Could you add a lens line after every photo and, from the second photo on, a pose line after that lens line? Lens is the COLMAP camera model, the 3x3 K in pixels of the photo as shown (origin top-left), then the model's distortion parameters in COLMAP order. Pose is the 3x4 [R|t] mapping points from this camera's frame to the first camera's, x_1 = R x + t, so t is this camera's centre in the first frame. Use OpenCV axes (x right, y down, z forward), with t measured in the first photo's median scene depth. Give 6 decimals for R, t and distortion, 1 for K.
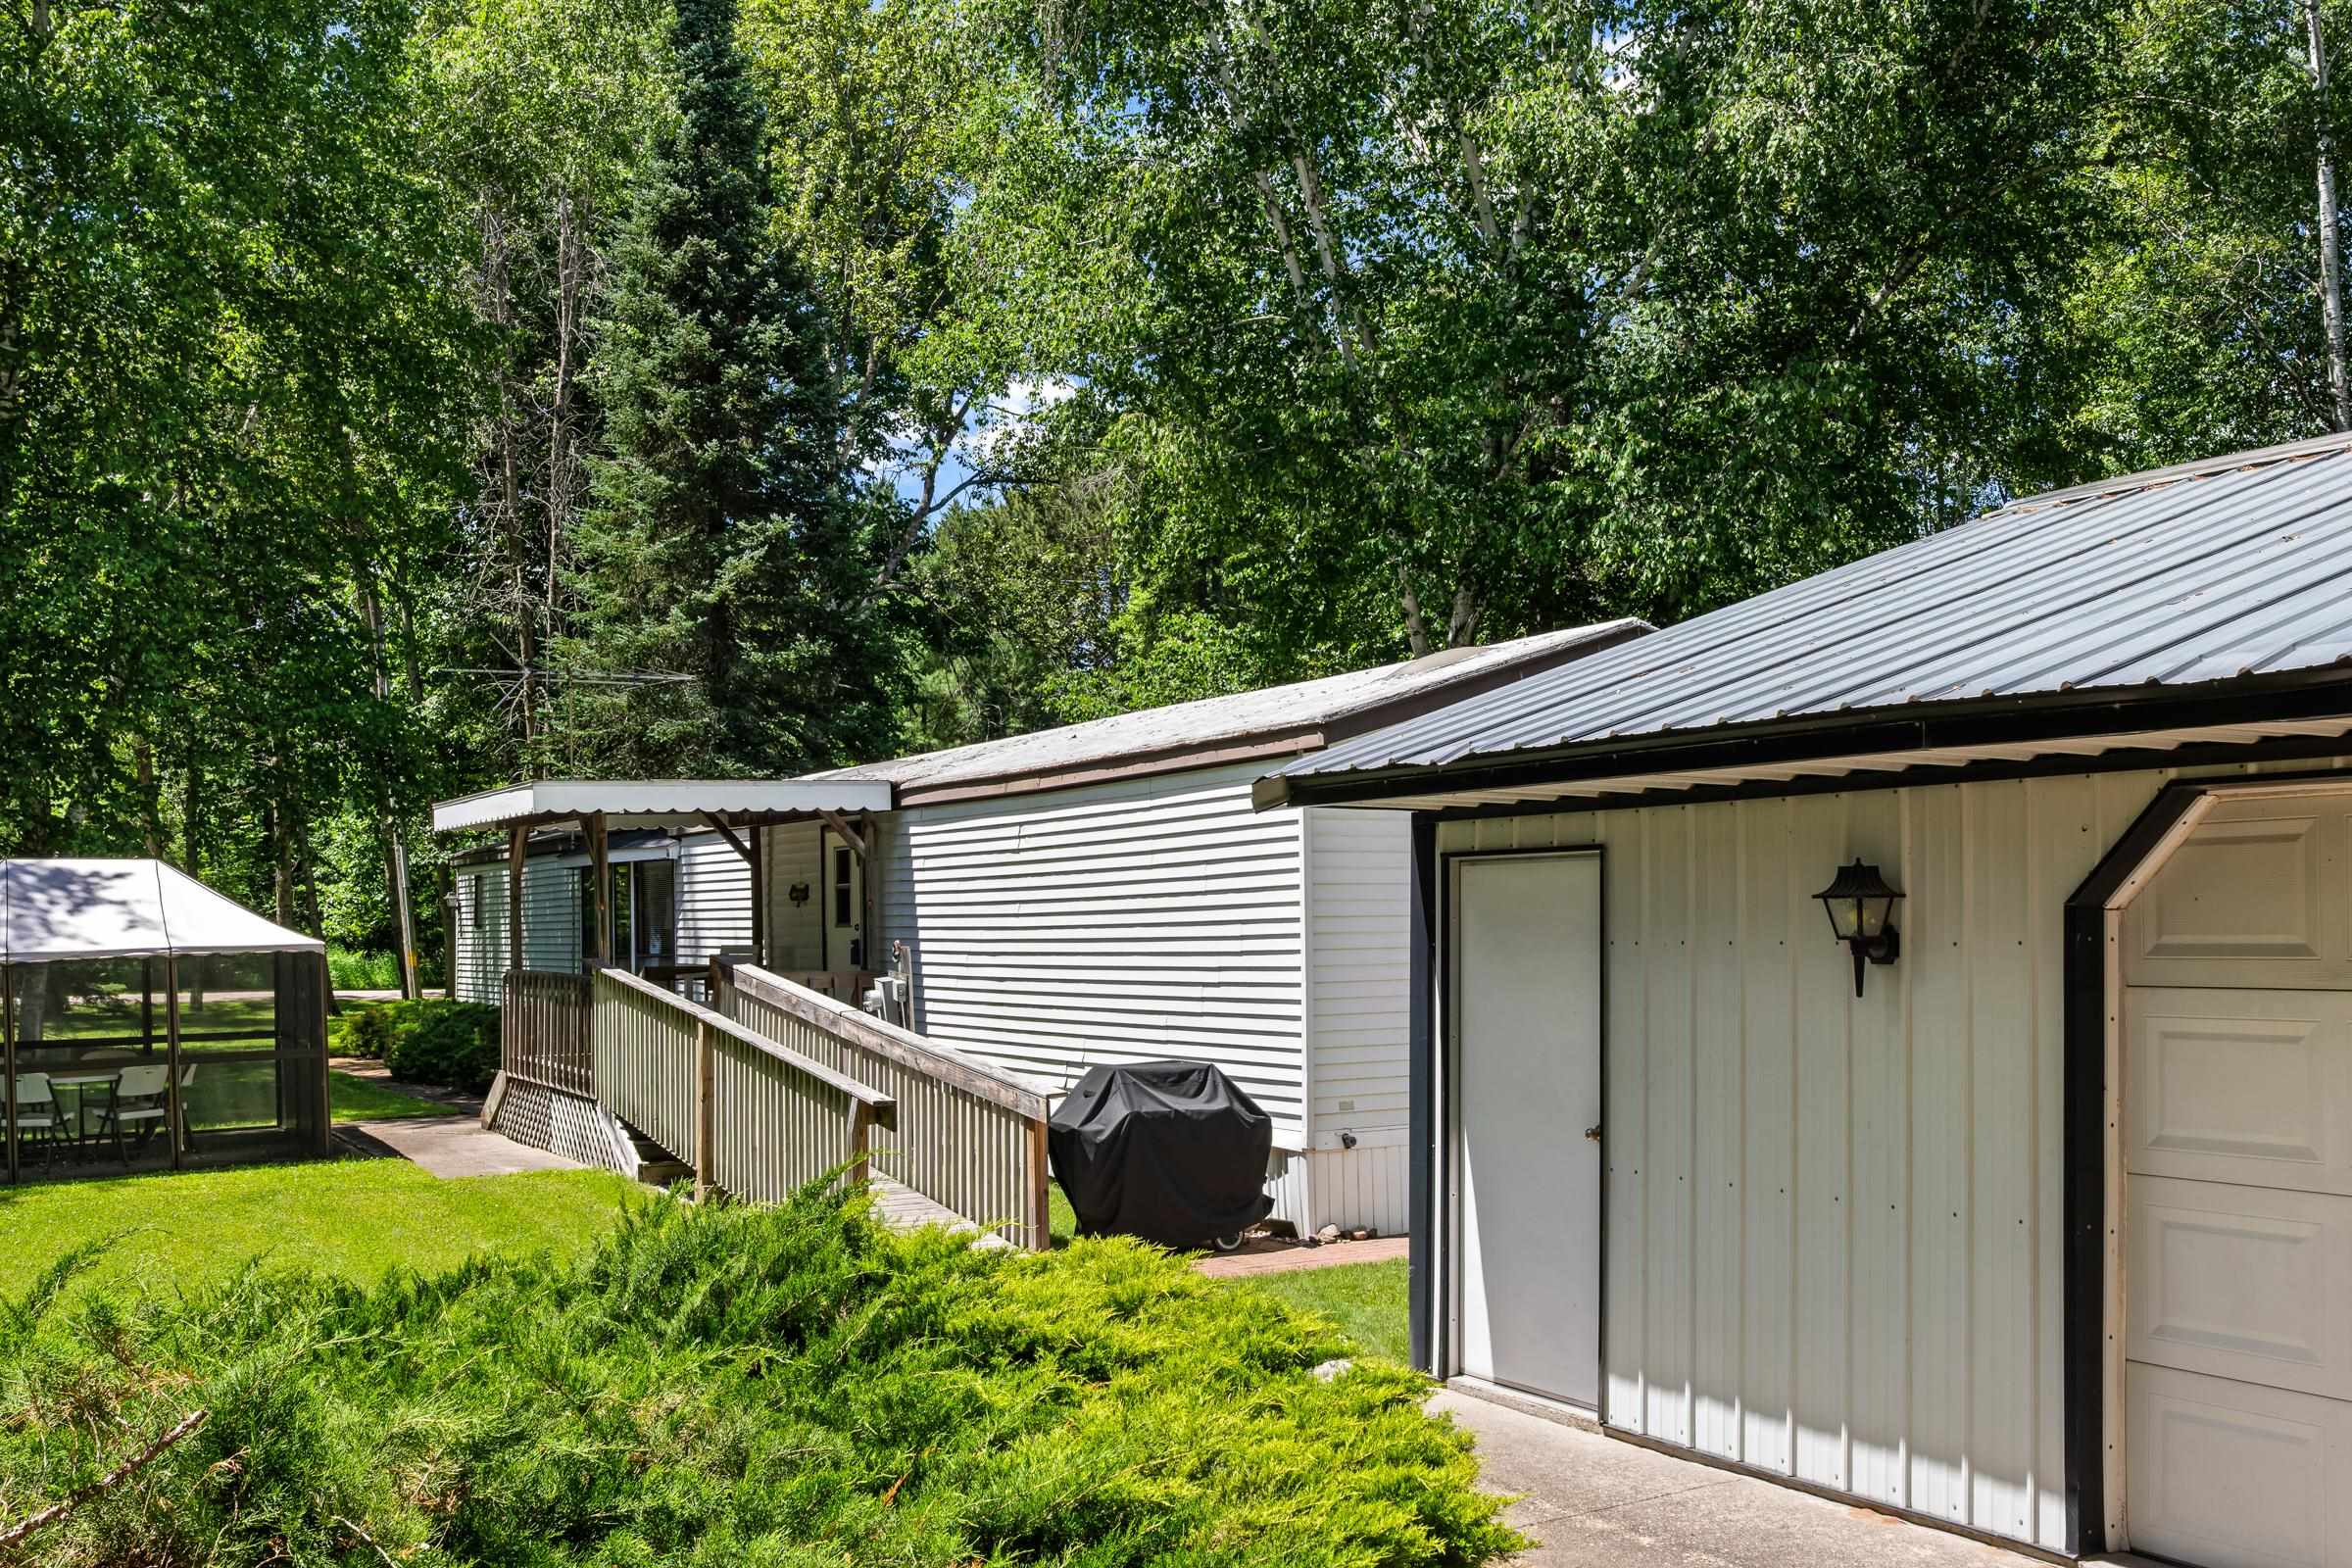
lens RADIAL K [[2074.8, 0, 1176.0], [0, 2074.8, 784.0], [0, 0, 1]] dist [-0.053358, 0.001219]
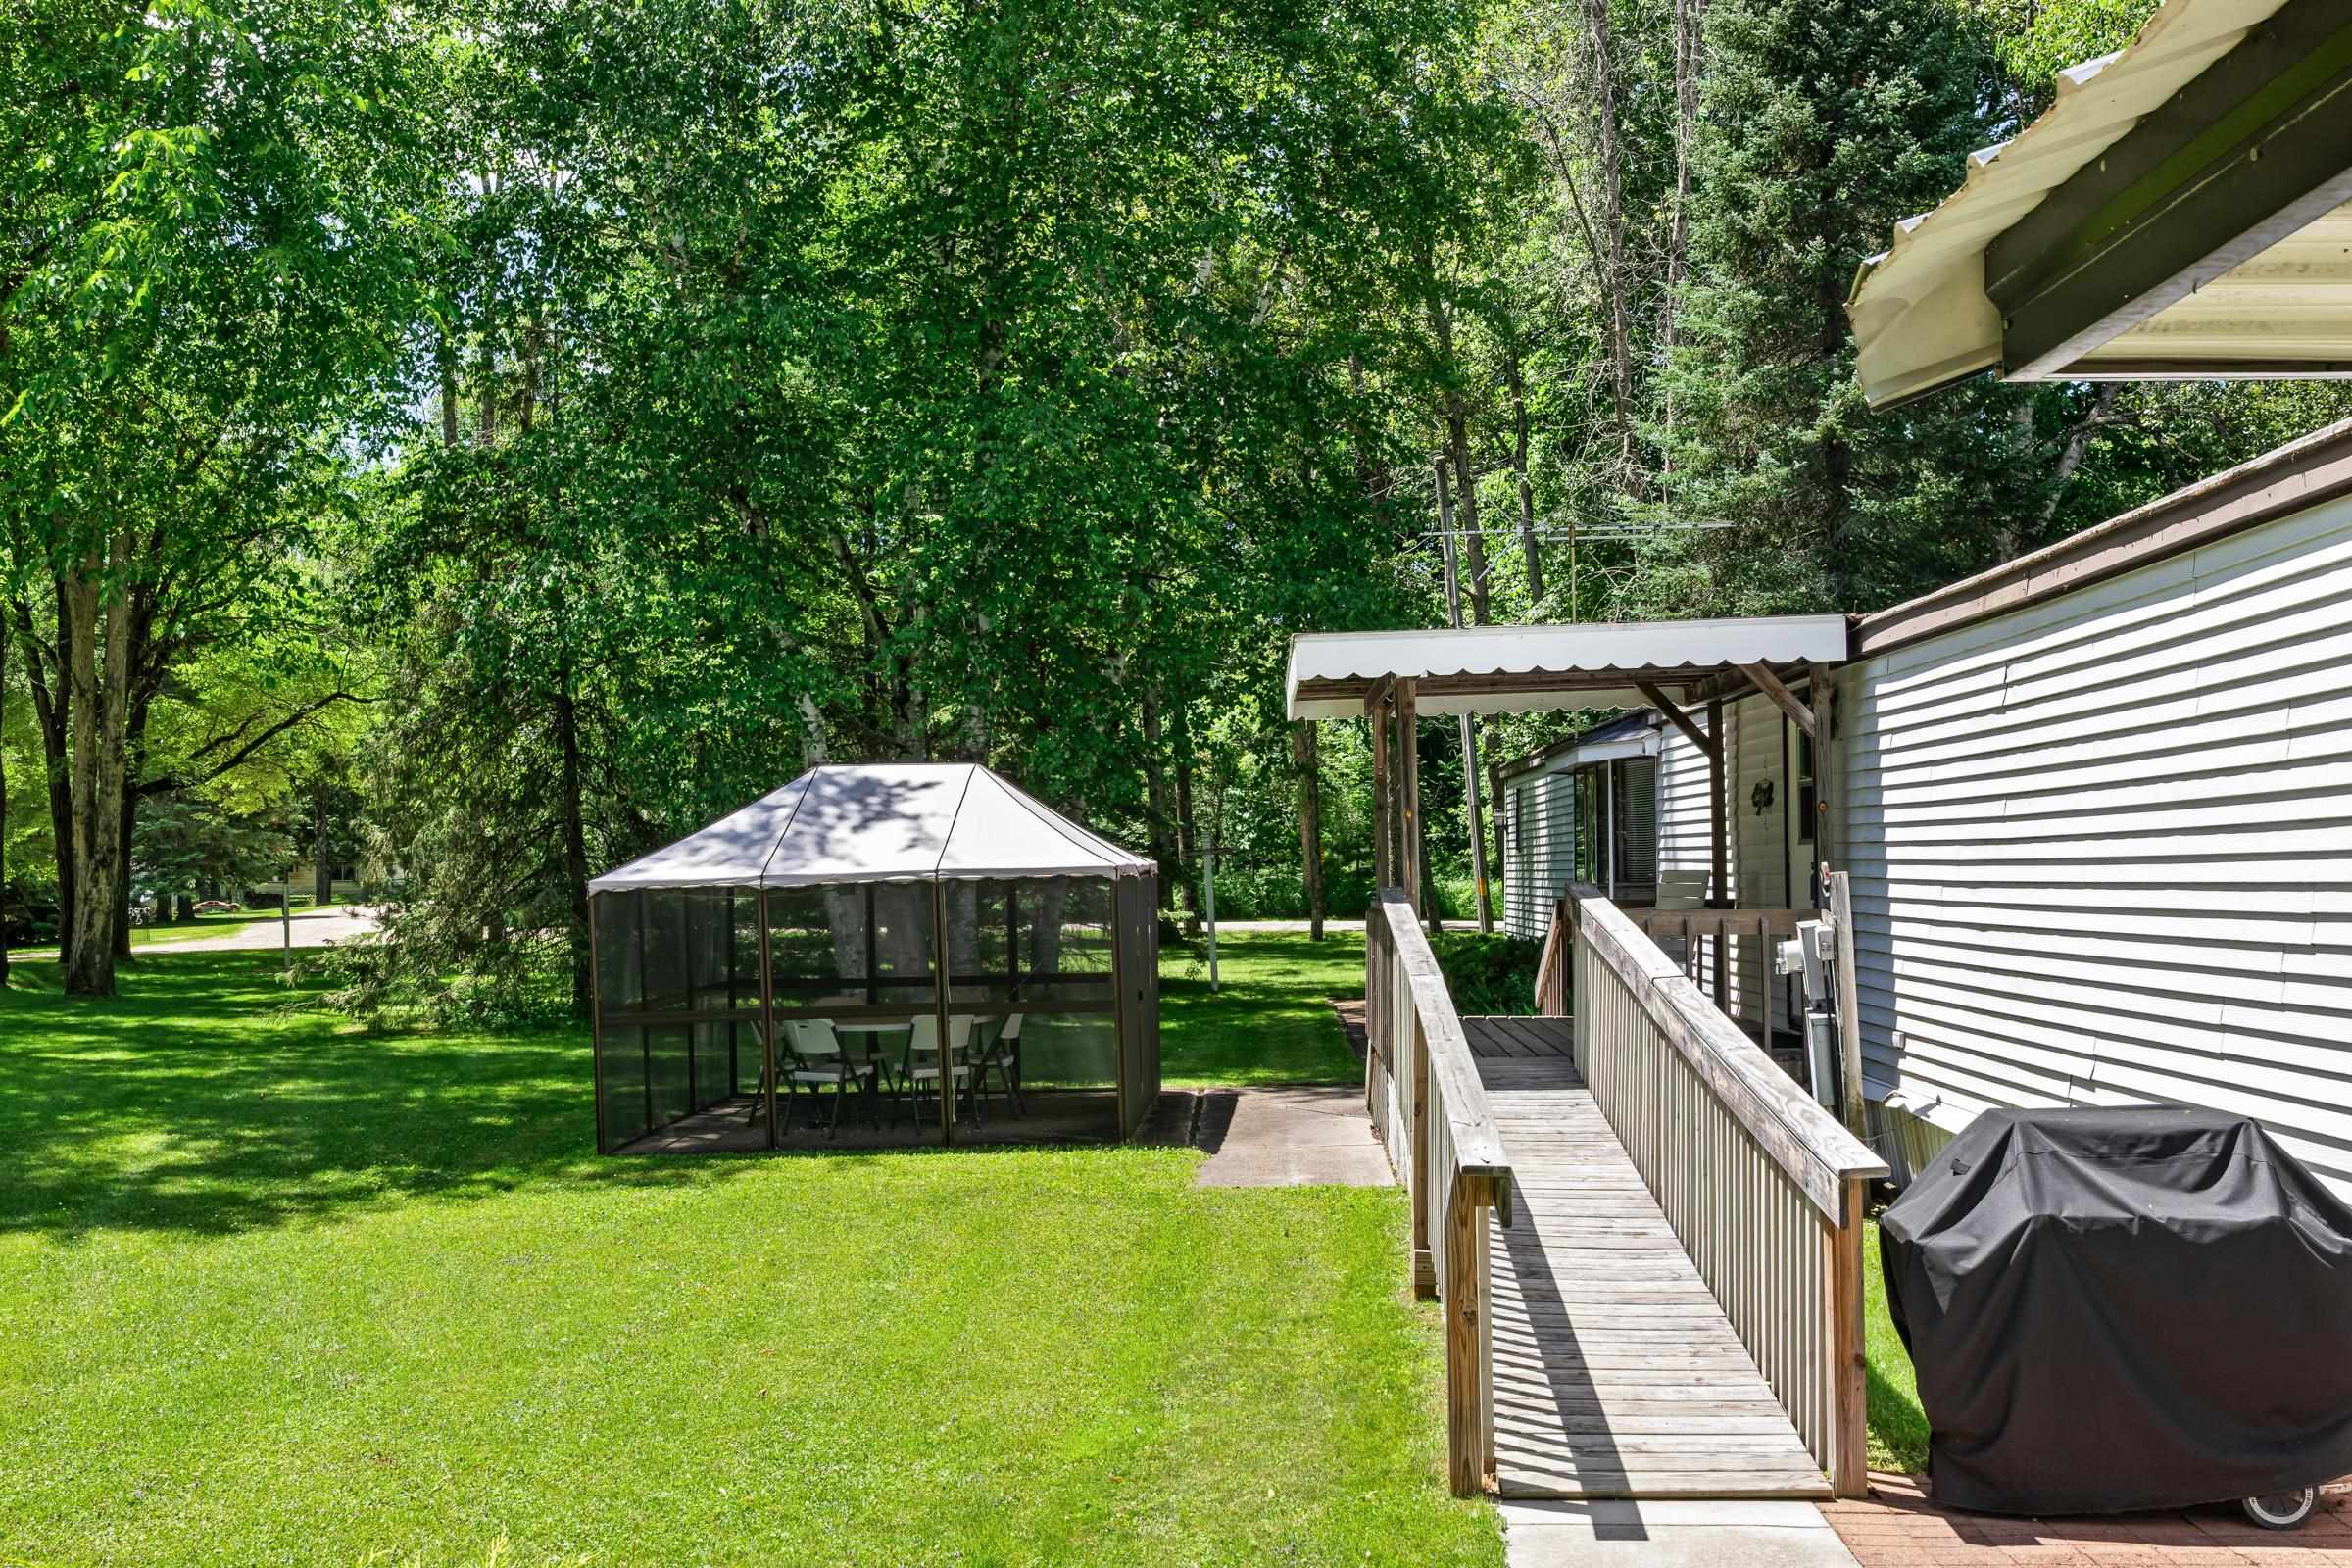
lens RADIAL K [[2198.7, 0, 1199.0], [0, 2198.7, 845.8], [0, 0, 1]] dist [-0.012930, 0.004656]
pose [[0.844430, -0.001255, -0.535665, 0.051311], [0.036164, 0.997849, 0.054672, 0.022806], [0.534444, -0.065539, 0.842659, 0.281867]]
